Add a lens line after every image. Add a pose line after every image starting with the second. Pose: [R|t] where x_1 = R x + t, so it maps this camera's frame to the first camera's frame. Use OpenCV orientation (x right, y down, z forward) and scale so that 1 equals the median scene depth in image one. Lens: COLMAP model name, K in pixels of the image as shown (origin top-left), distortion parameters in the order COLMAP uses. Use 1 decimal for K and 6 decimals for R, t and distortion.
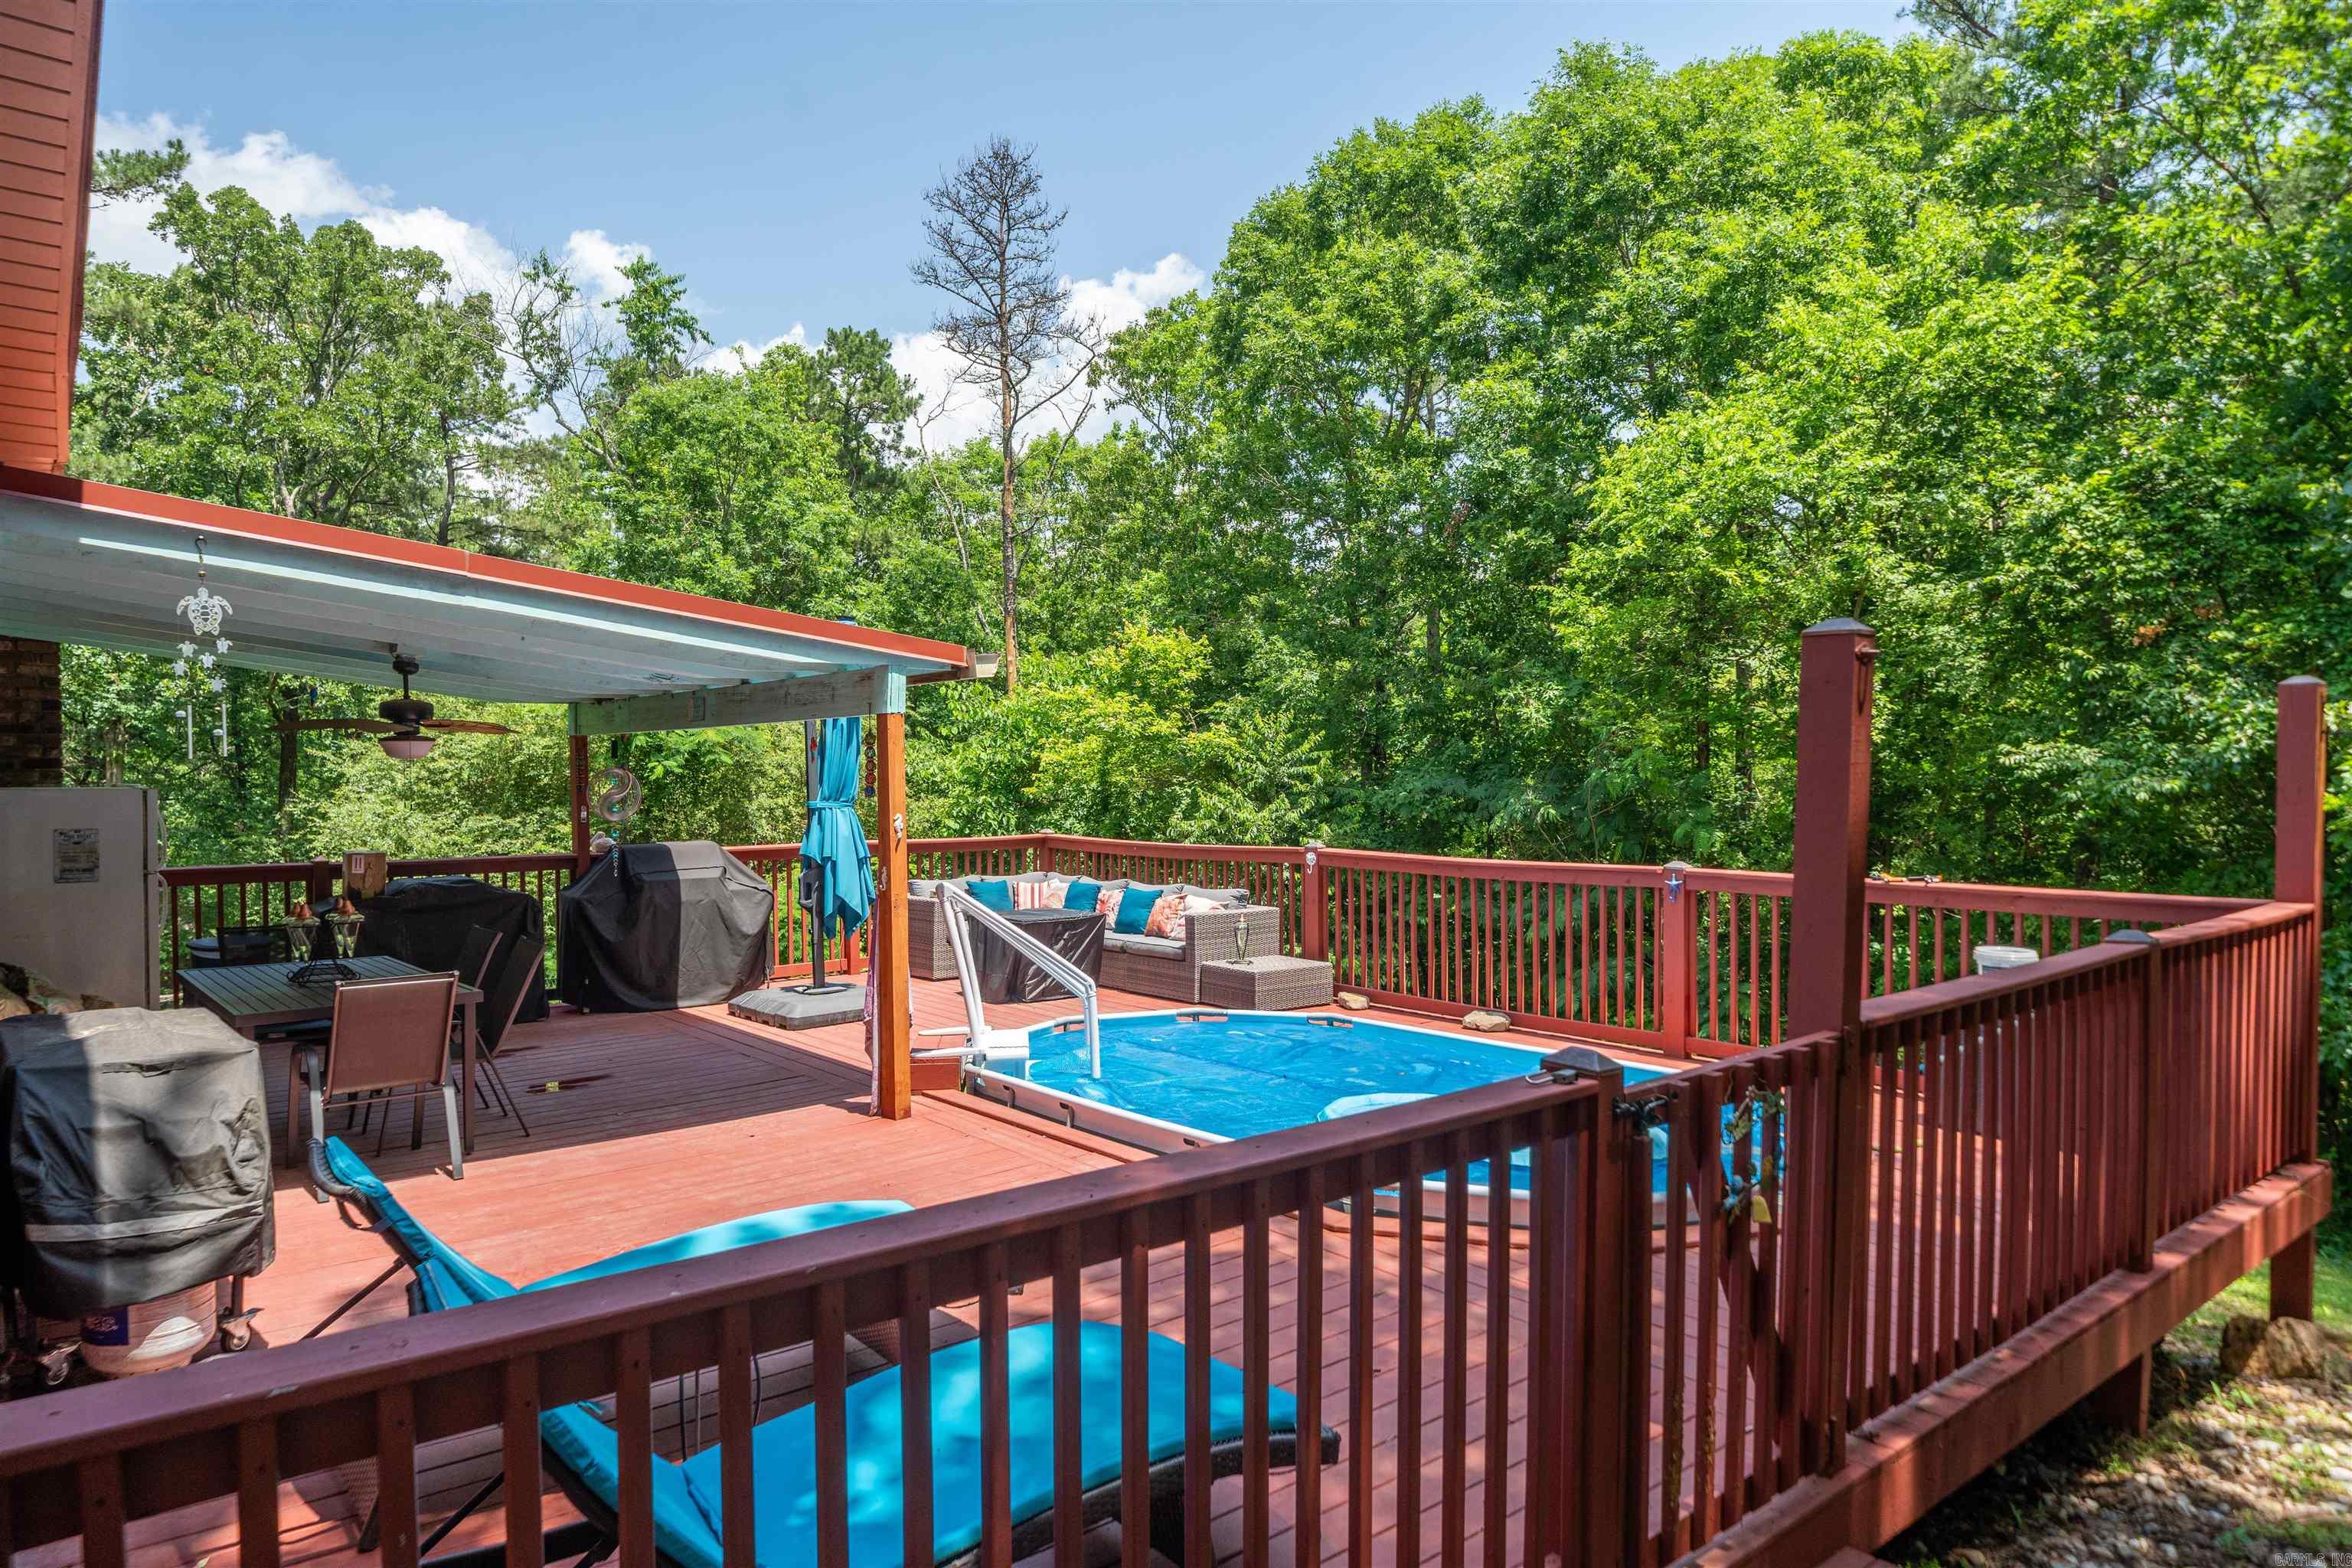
lens RADIAL K [[1474.3, 0, 1175.4], [0, 1474.3, 827.7], [0, 0, 1]] dist [-0.104359, 0.000074]
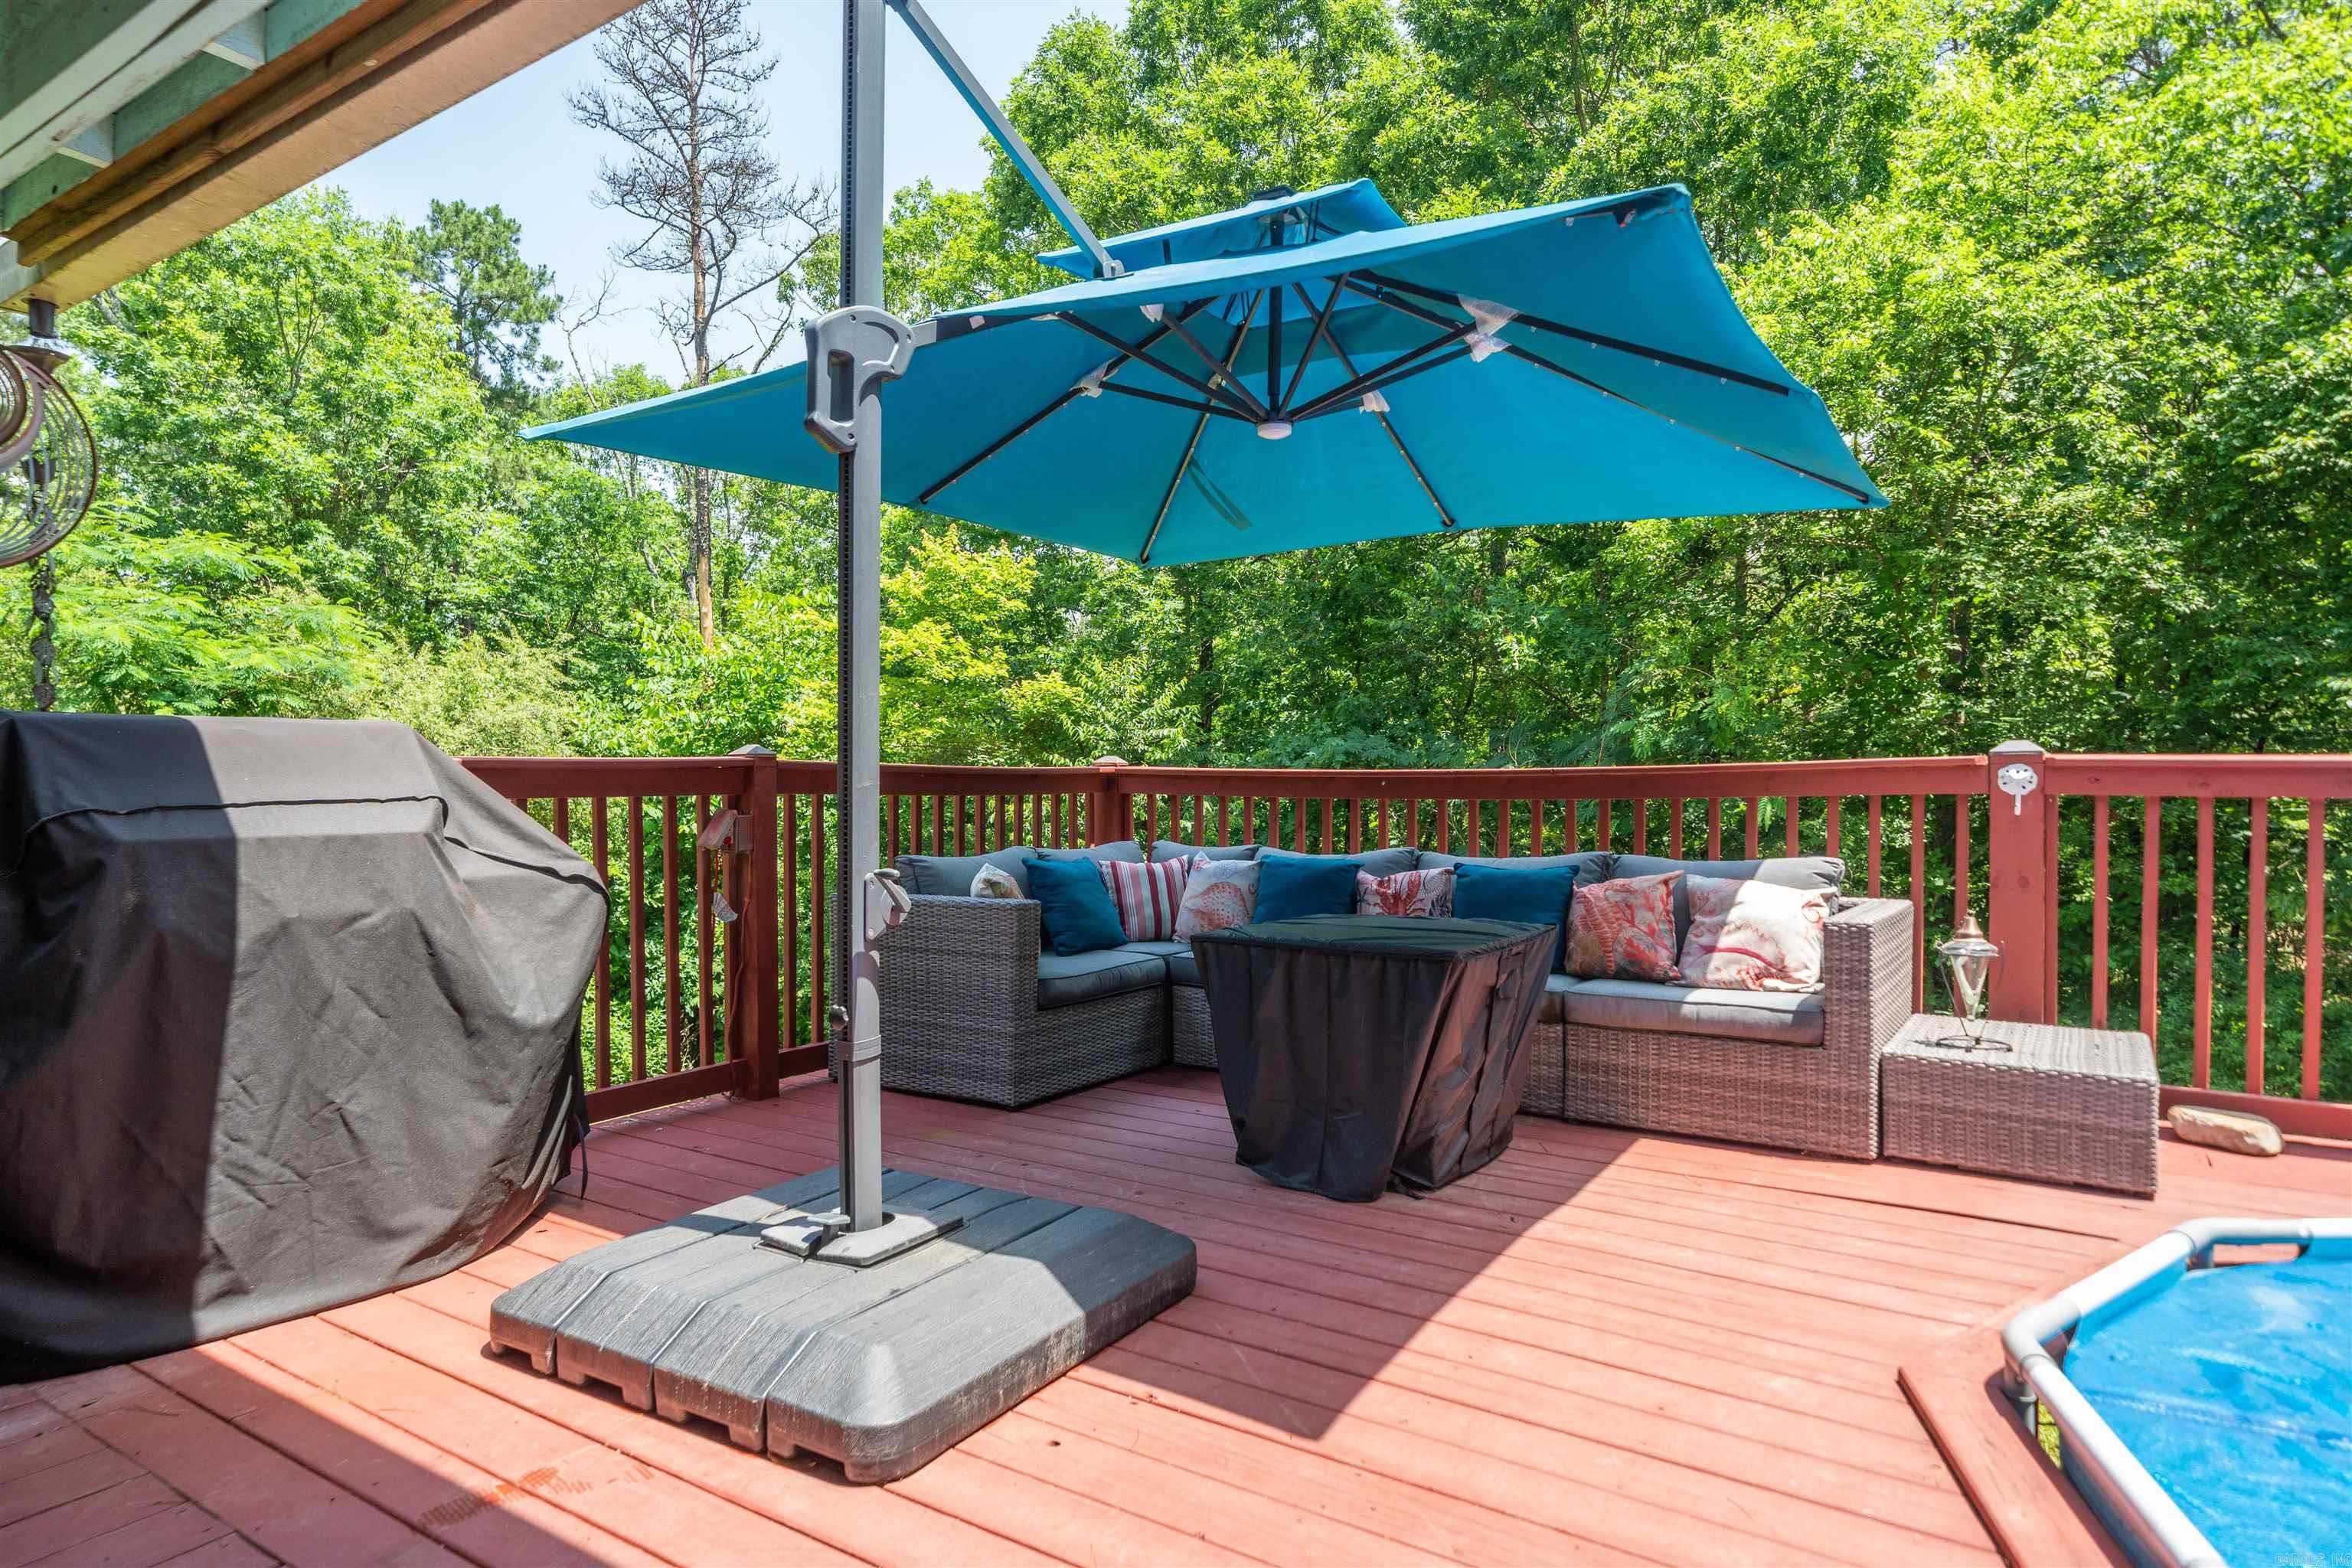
lens RADIAL K [[1321.7, 0, 1176.0], [0, 1321.7, 784.0], [0, 0, 1]] dist [0.003600, 0.001462]
pose [[0.953045, 0.004117, 0.302801, -0.089304], [0.008305, 0.999176, -0.039724, 0.012708], [-0.302715, 0.040373, 0.952226, 0.251295]]
